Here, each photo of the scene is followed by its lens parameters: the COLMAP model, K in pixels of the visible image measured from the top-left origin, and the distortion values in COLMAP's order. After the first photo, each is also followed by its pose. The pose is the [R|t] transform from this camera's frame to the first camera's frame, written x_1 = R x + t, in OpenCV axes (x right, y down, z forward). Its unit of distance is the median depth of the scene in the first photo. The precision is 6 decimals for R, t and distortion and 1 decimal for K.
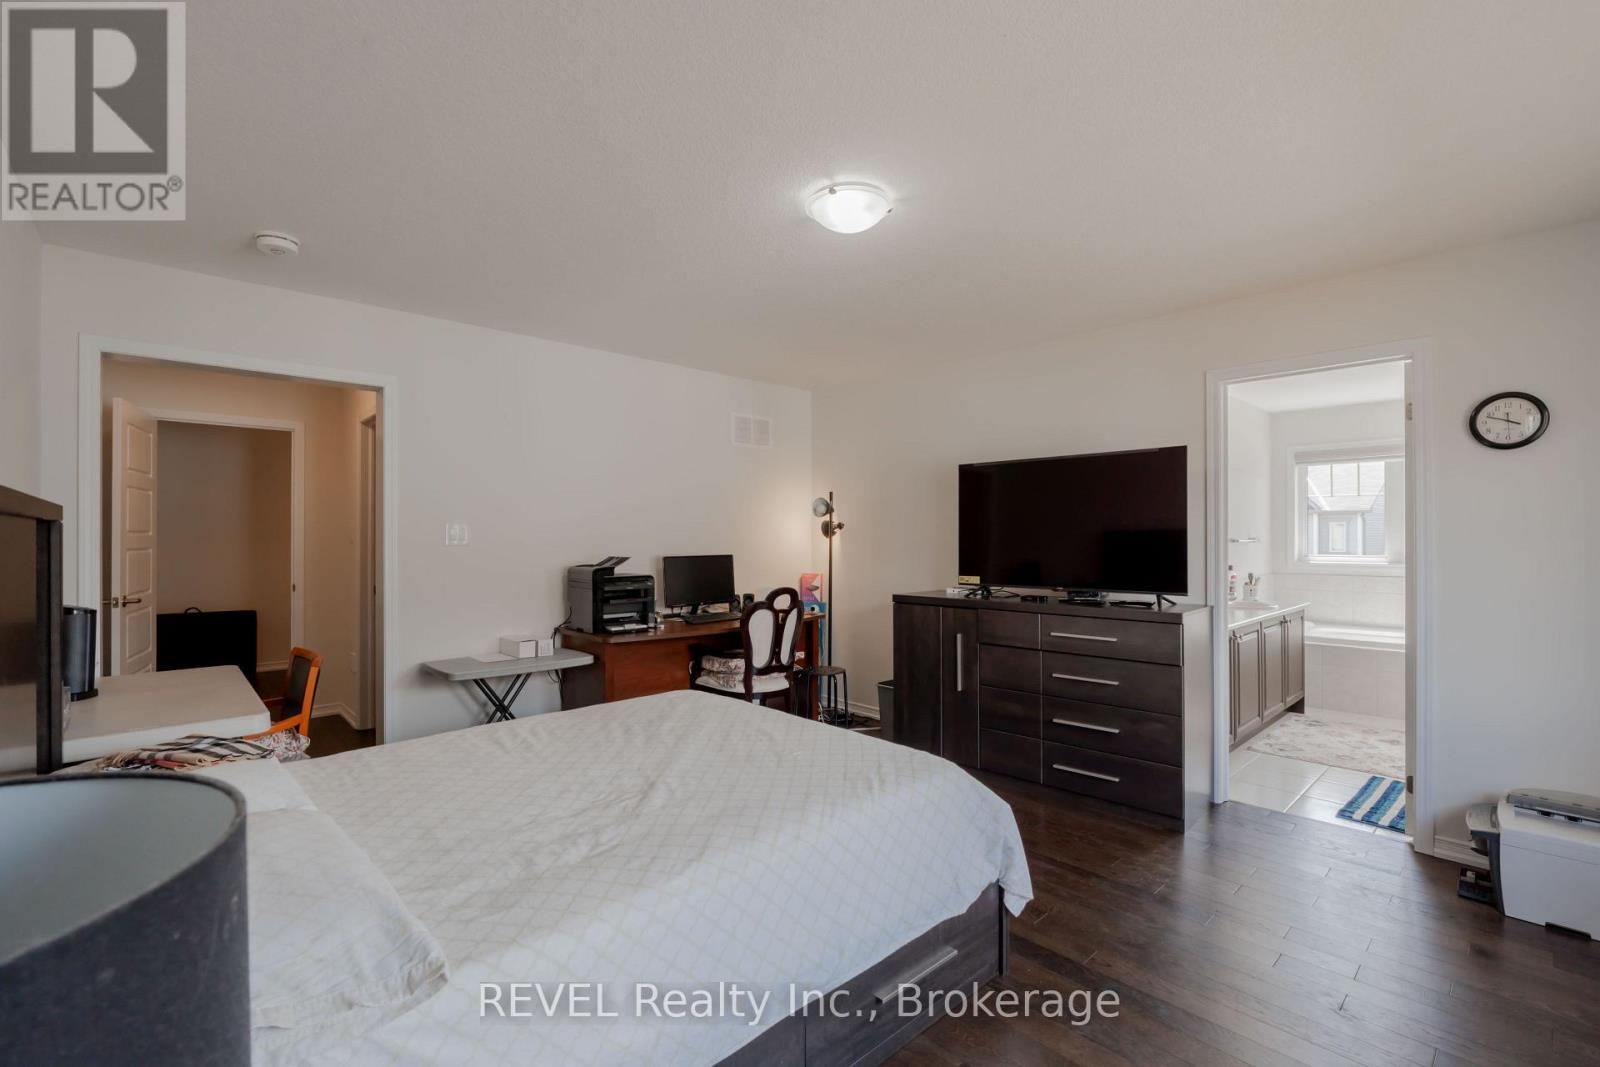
lens RADIAL K [[706.2, 0, 800.8], [0, 706.2, 530.1], [0, 0, 1]] dist [-0.003867, -0.000146]
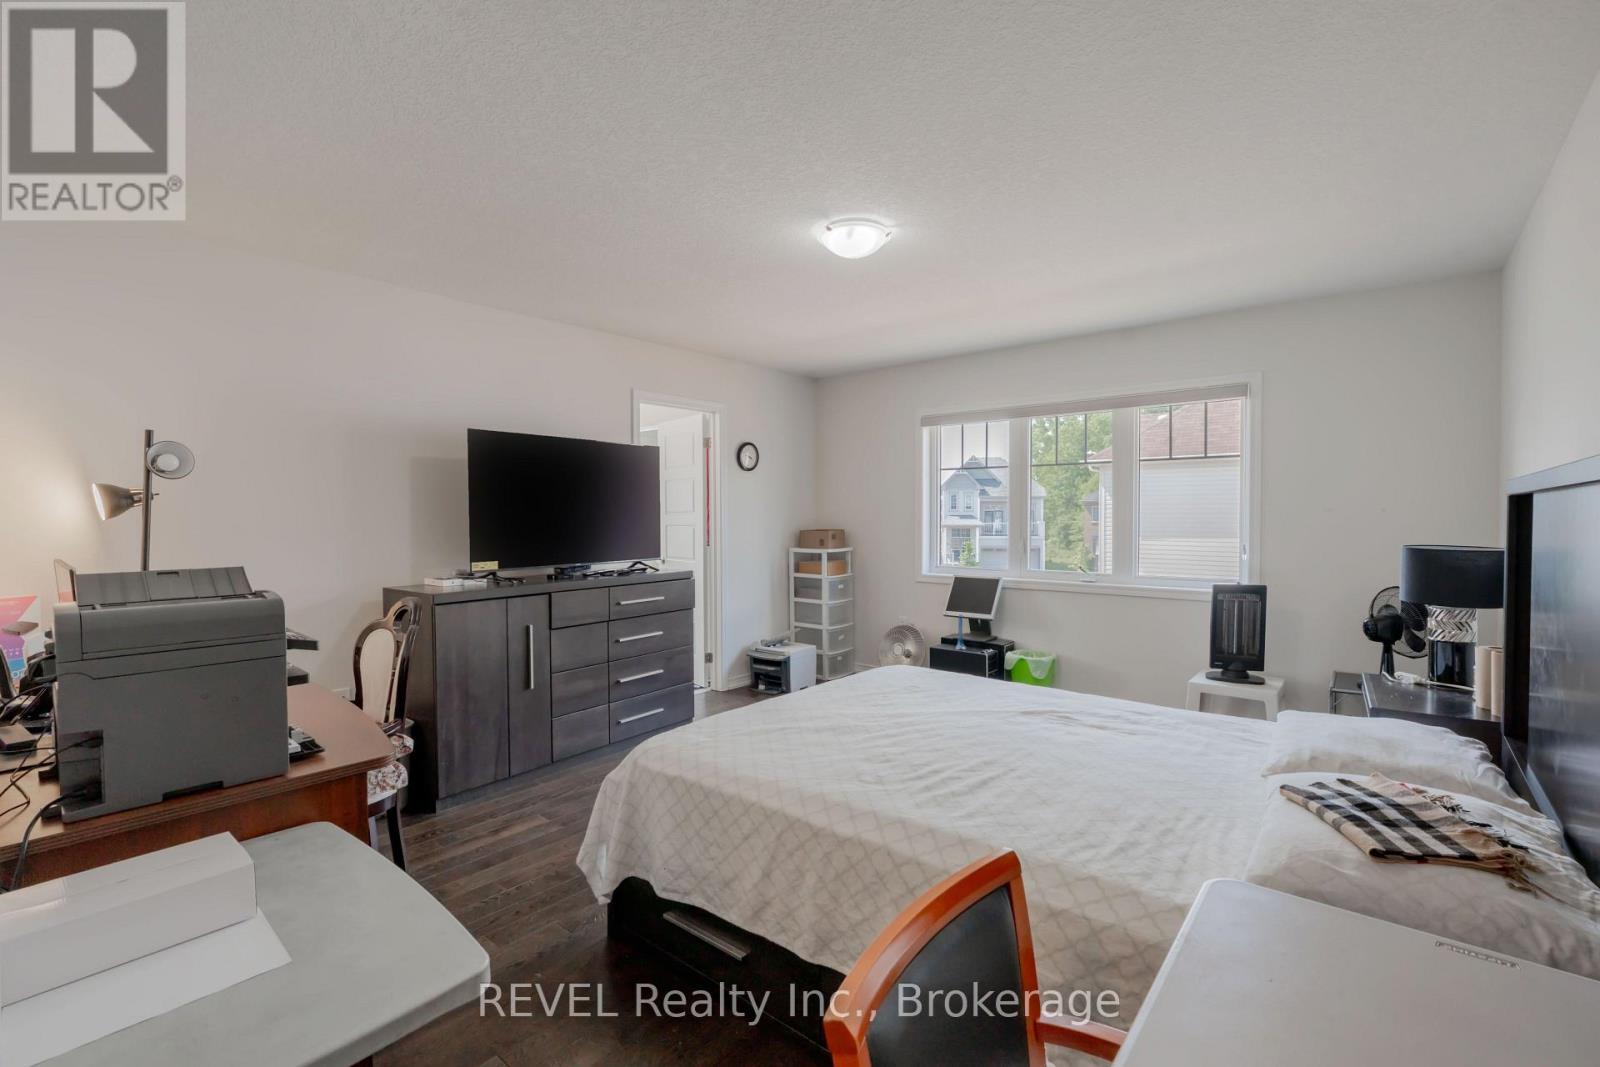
lens RADIAL K [[706.2, 0, 797.3], [0, 706.2, 529.0], [0, 0, 1]] dist [-0.003867, -0.000146]
pose [[-0.128953, -0.015793, 0.991525, -0.927066], [-0.005396, 0.999870, 0.015224, 0.014897], [-0.991636, -0.003387, -0.129022, 1.045090]]
